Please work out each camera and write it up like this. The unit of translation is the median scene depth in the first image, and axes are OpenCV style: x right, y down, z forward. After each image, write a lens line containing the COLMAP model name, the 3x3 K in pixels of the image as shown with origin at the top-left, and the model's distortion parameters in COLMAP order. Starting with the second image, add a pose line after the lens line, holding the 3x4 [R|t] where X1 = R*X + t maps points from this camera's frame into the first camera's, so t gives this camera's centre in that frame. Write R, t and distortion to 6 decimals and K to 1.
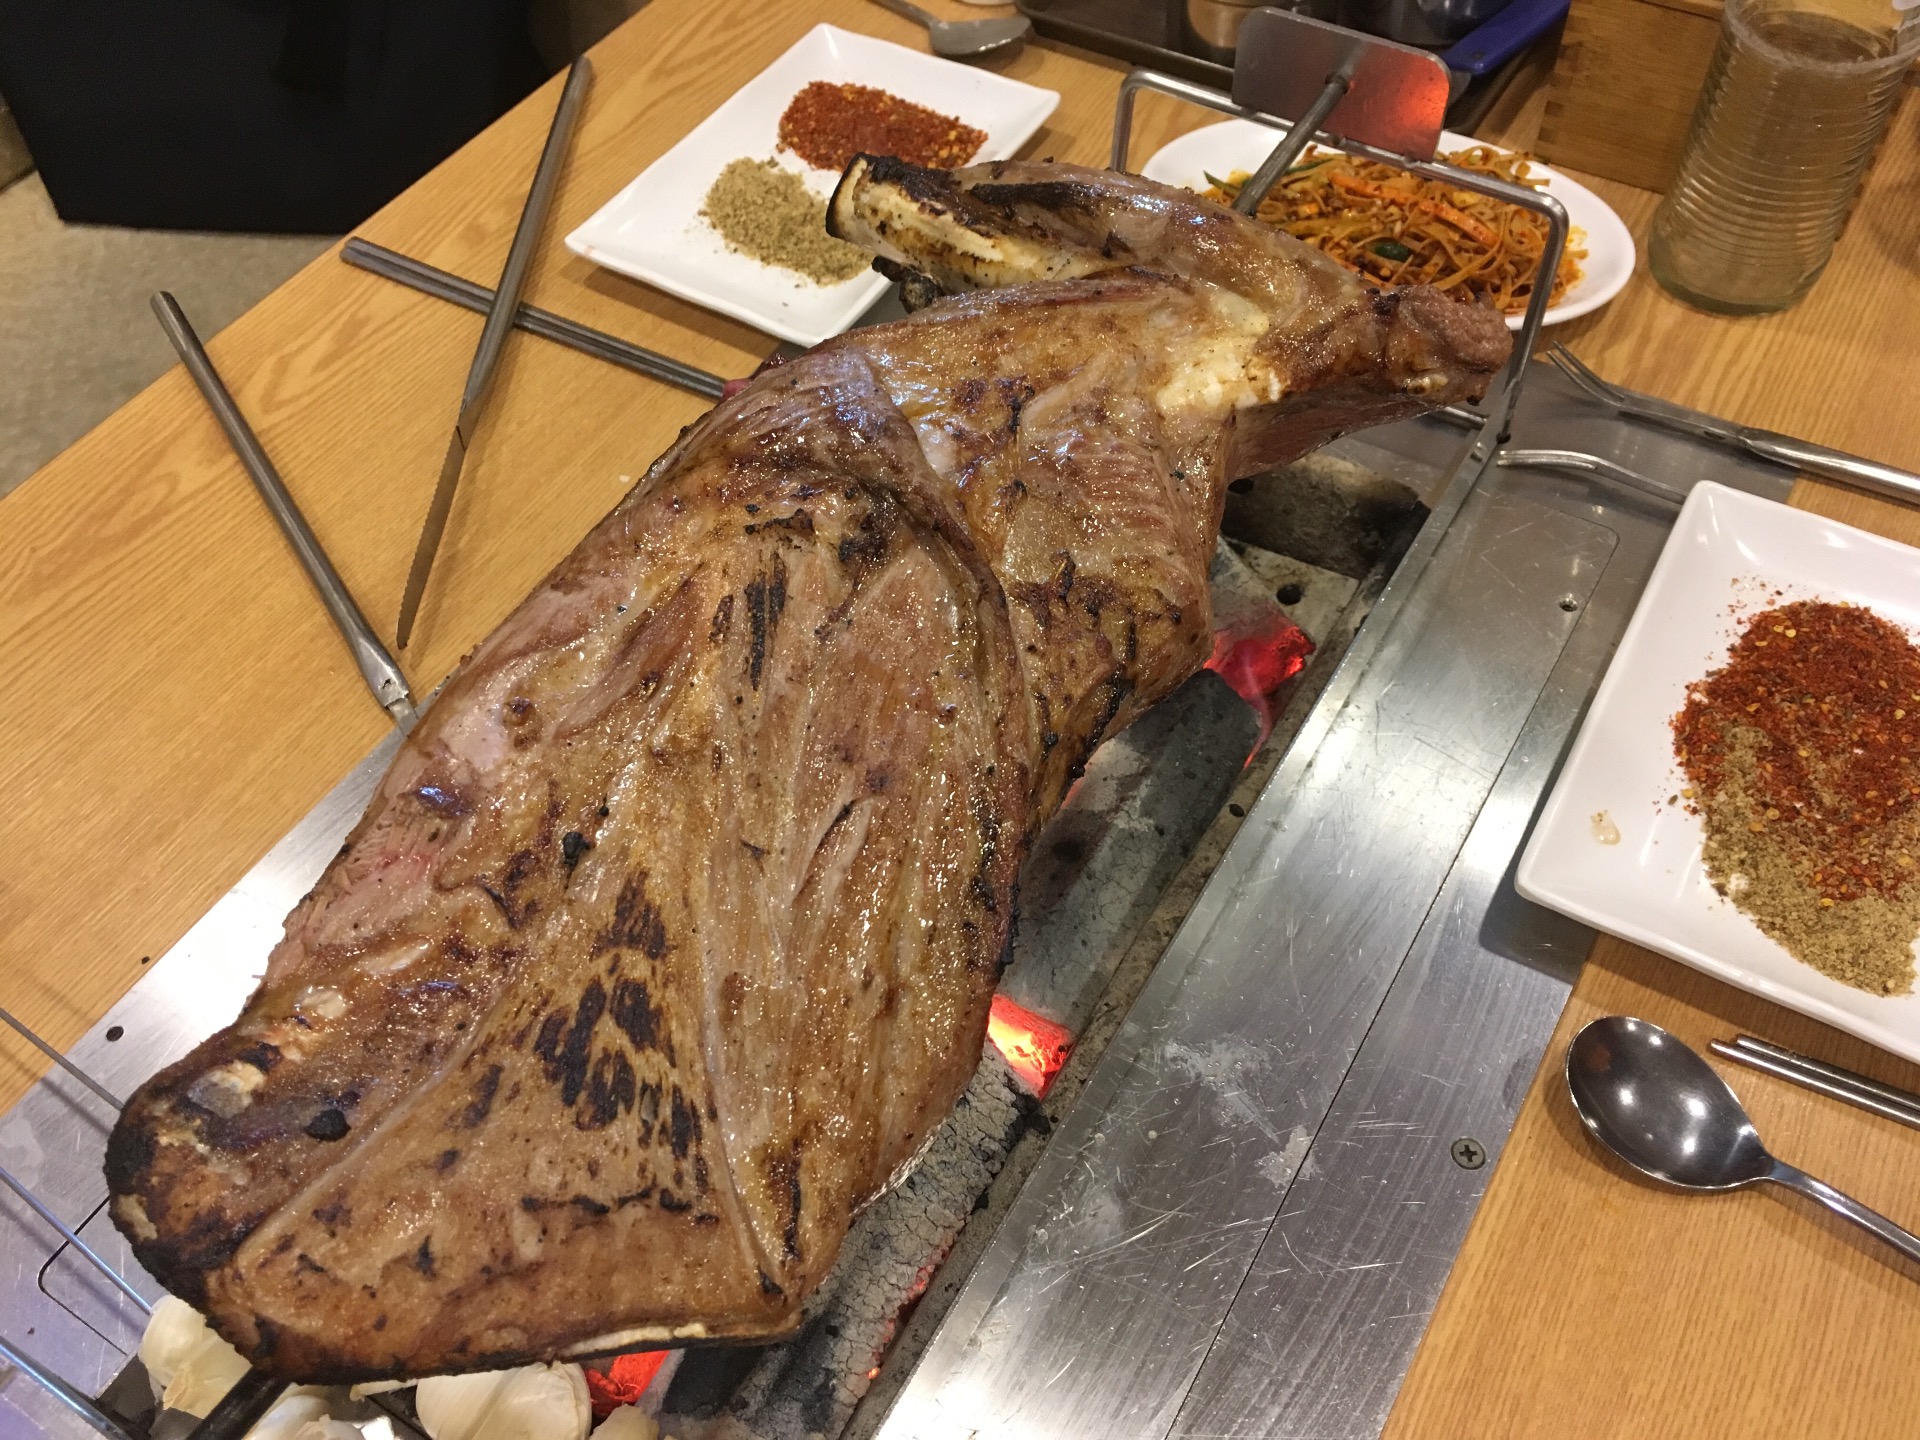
lens RADIAL K [[1623.8, 0, 960.0], [0, 1623.8, 720.0], [0, 0, 1]] dist [-0.047283, 0.000160]
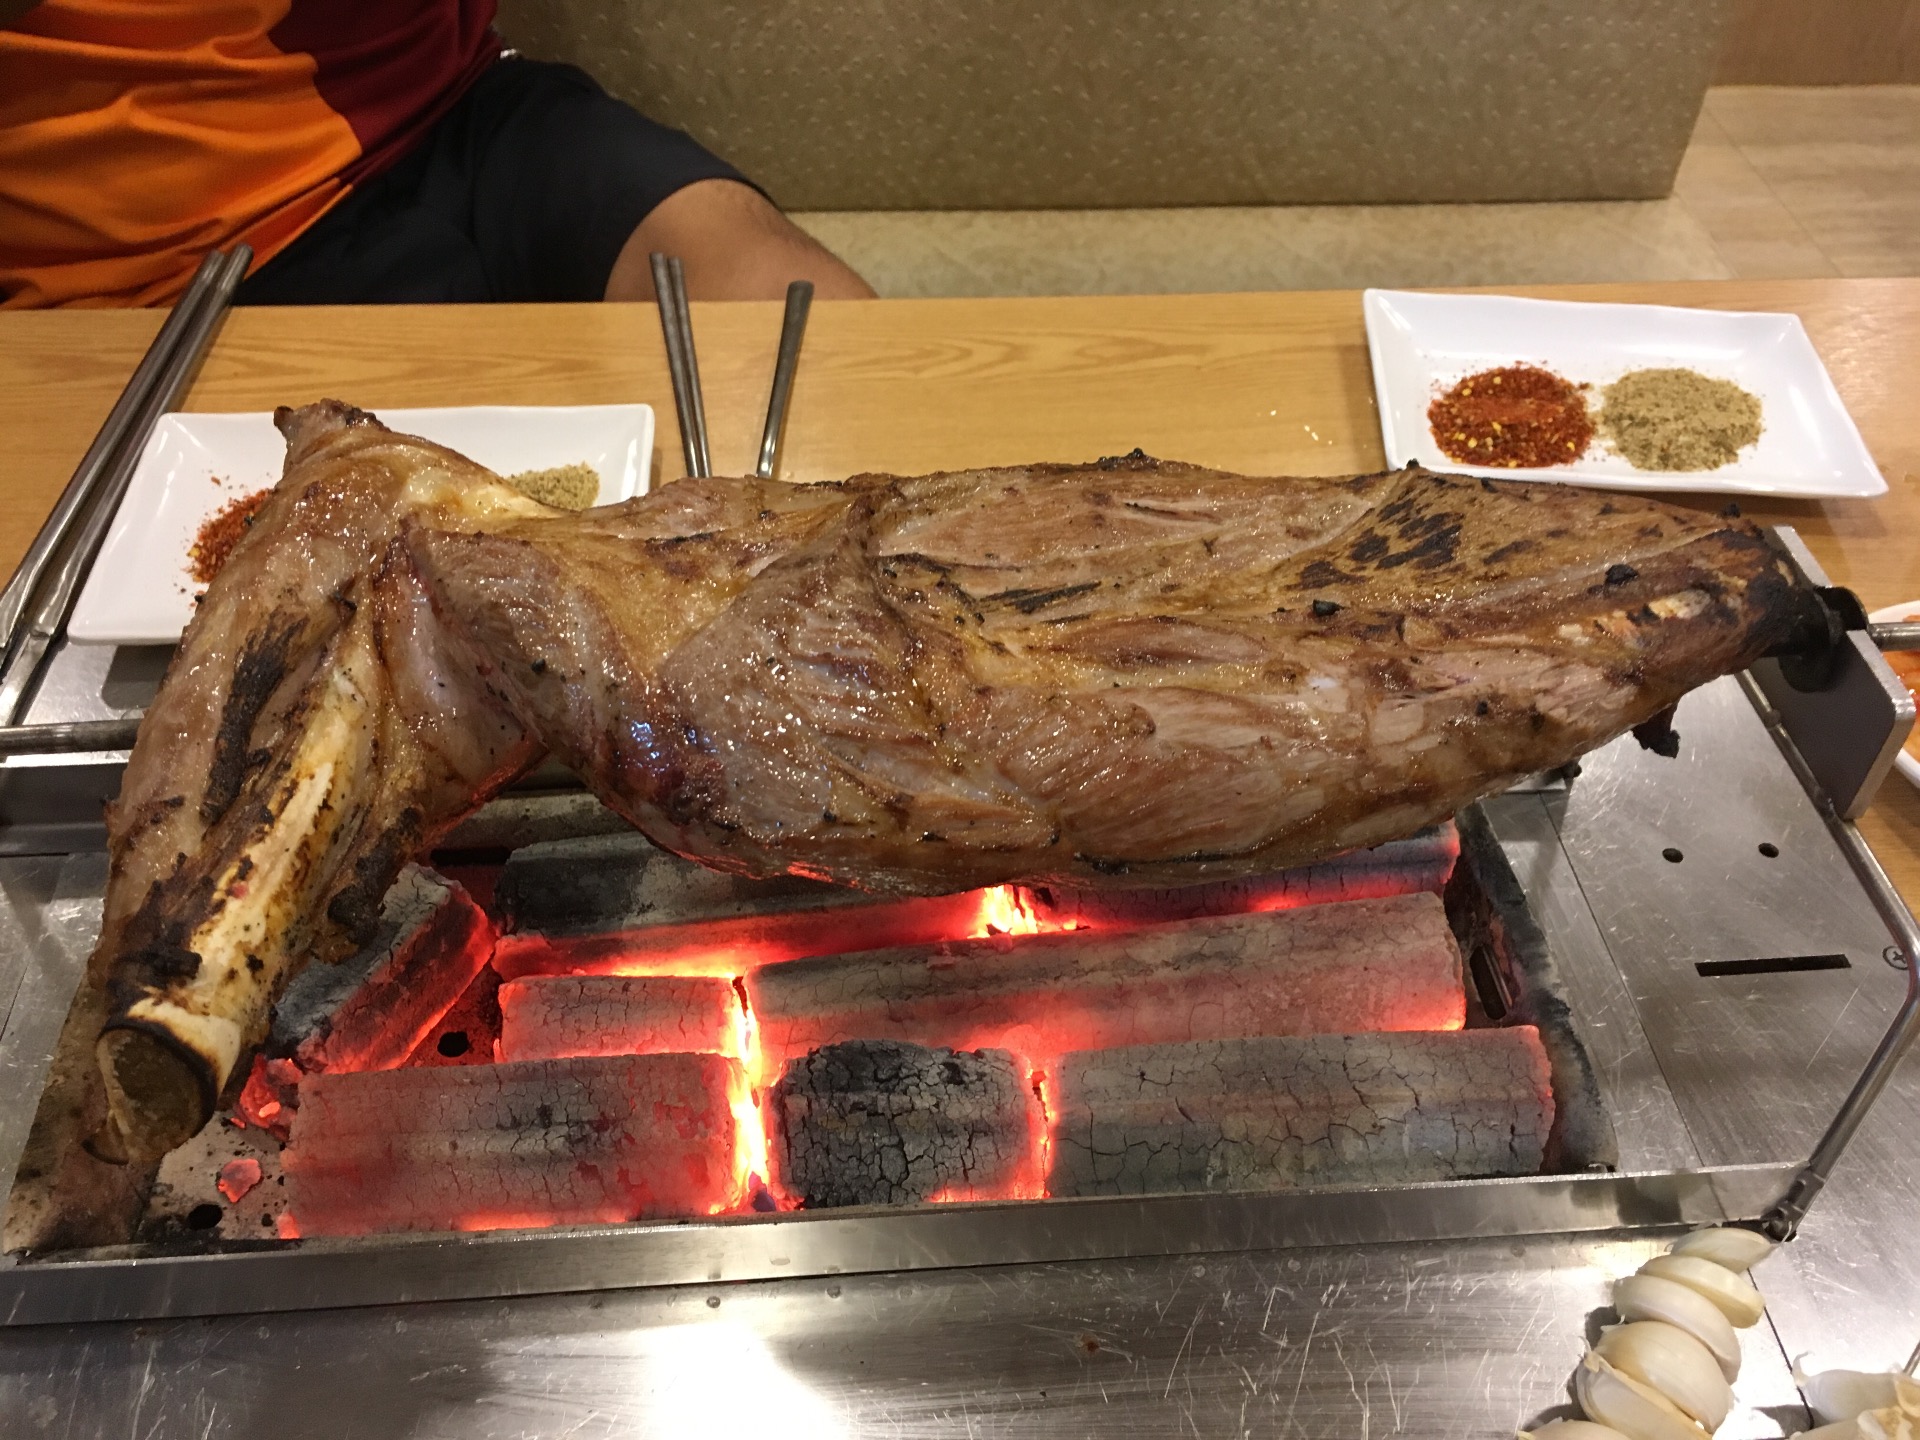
lens RADIAL K [[1686.3, 0, 960.0], [0, 1686.3, 720.0], [0, 0, 1]] dist [0.118950, -0.267911]
pose [[-0.590433, -0.527842, 0.610550, -0.612336], [0.632587, 0.167138, 0.756240, -0.695712], [-0.501221, 0.832735, 0.235222, 0.646213]]
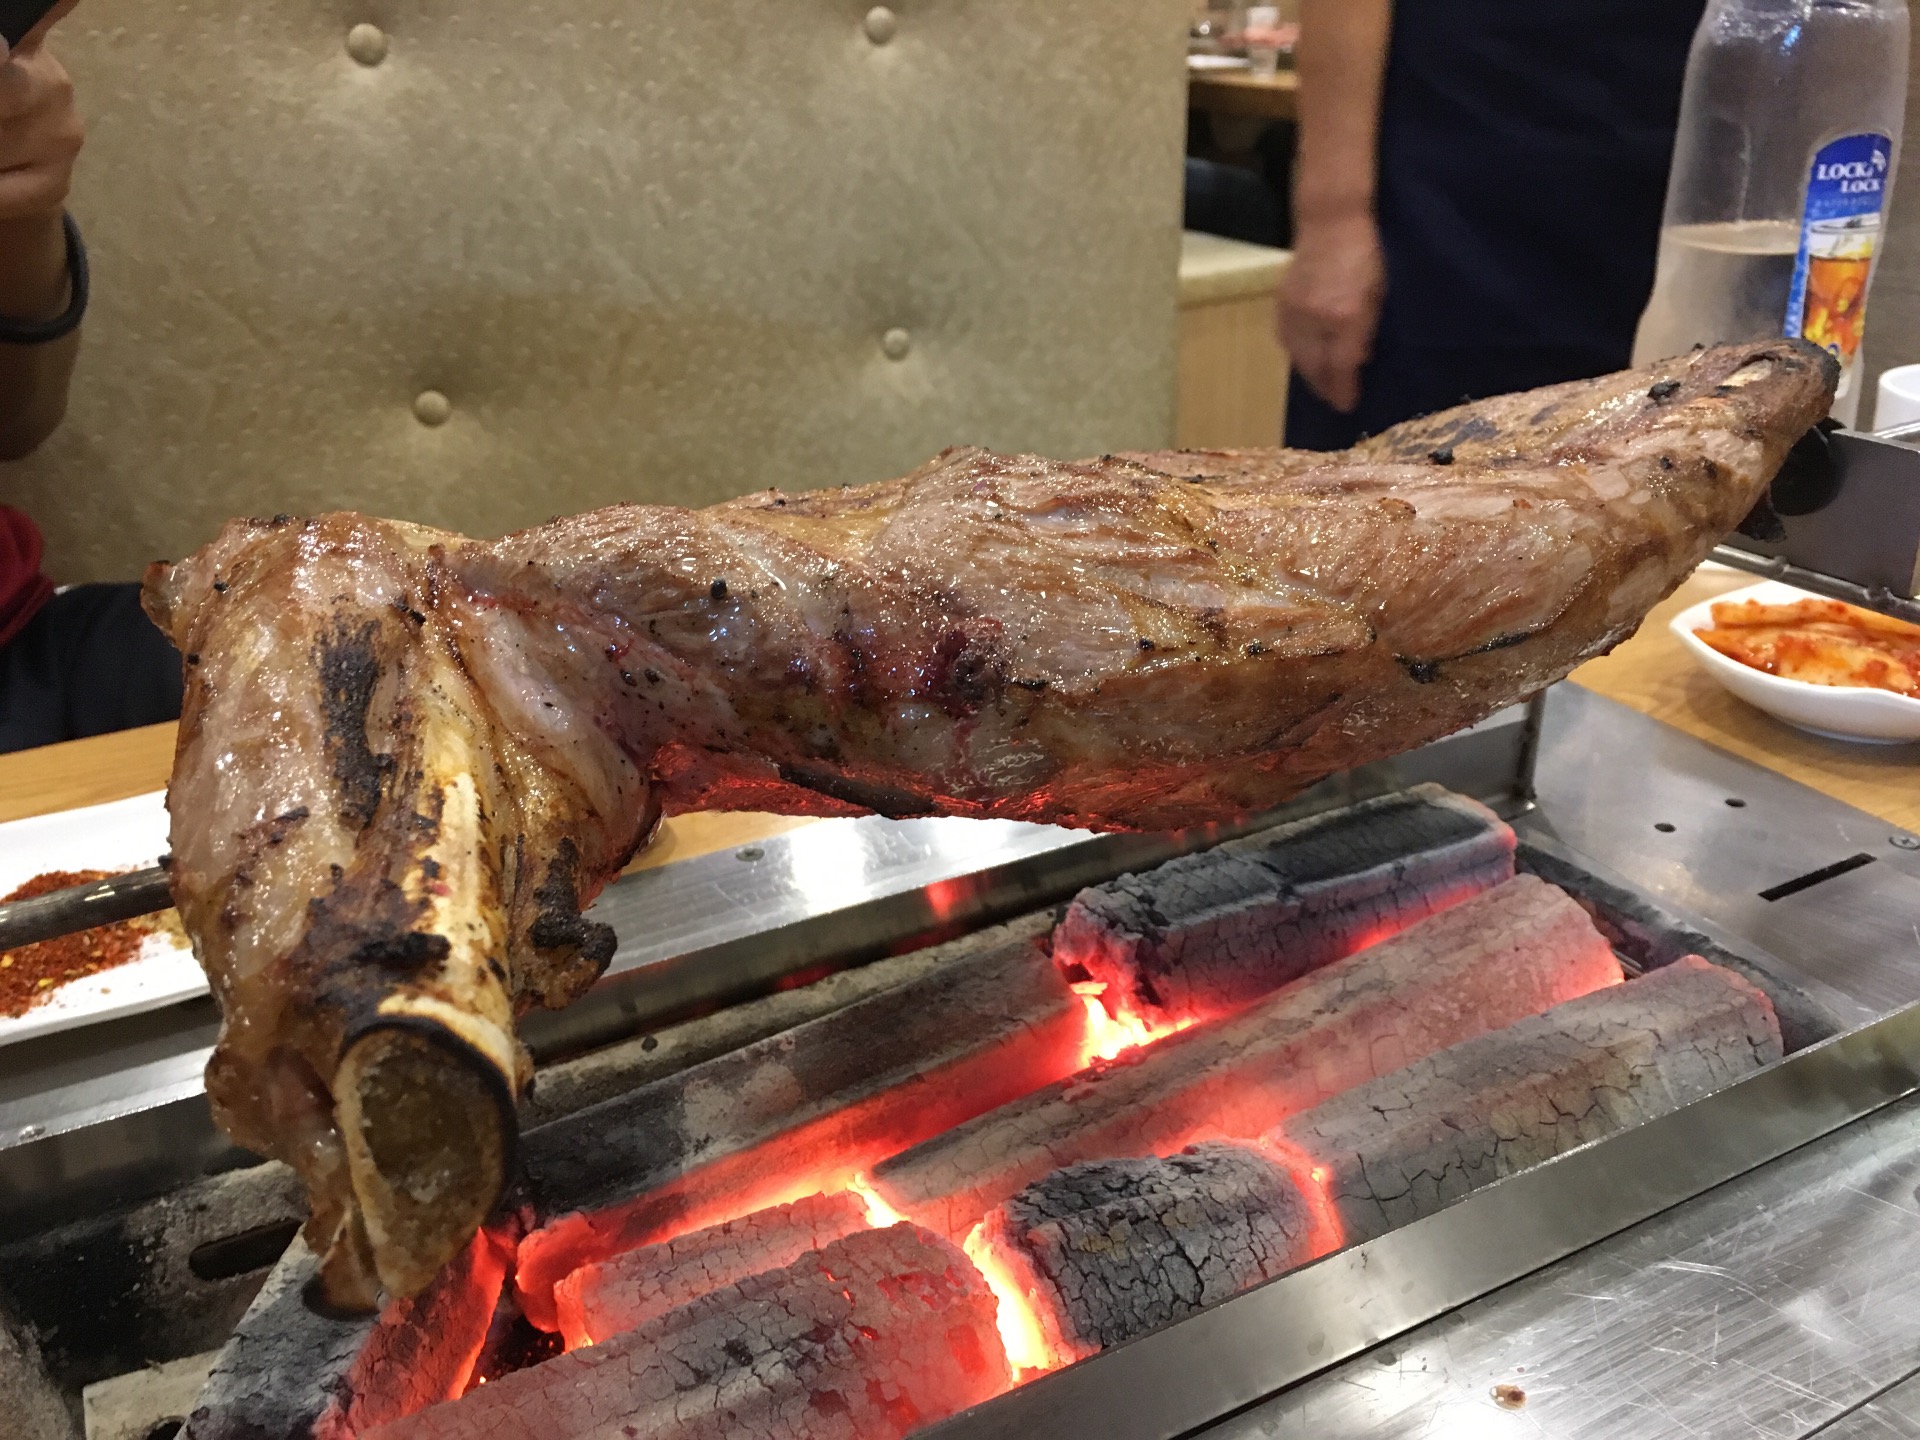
lens RADIAL K [[1686.3, 0, 960.0], [0, 1686.3, 720.0], [0, 0, 1]] dist [0.118950, -0.267911]
pose [[-0.855954, -0.116913, 0.503661, -0.398299], [0.450640, 0.308913, 0.837554, -0.689456], [-0.253509, 0.943877, -0.211729, 1.053252]]
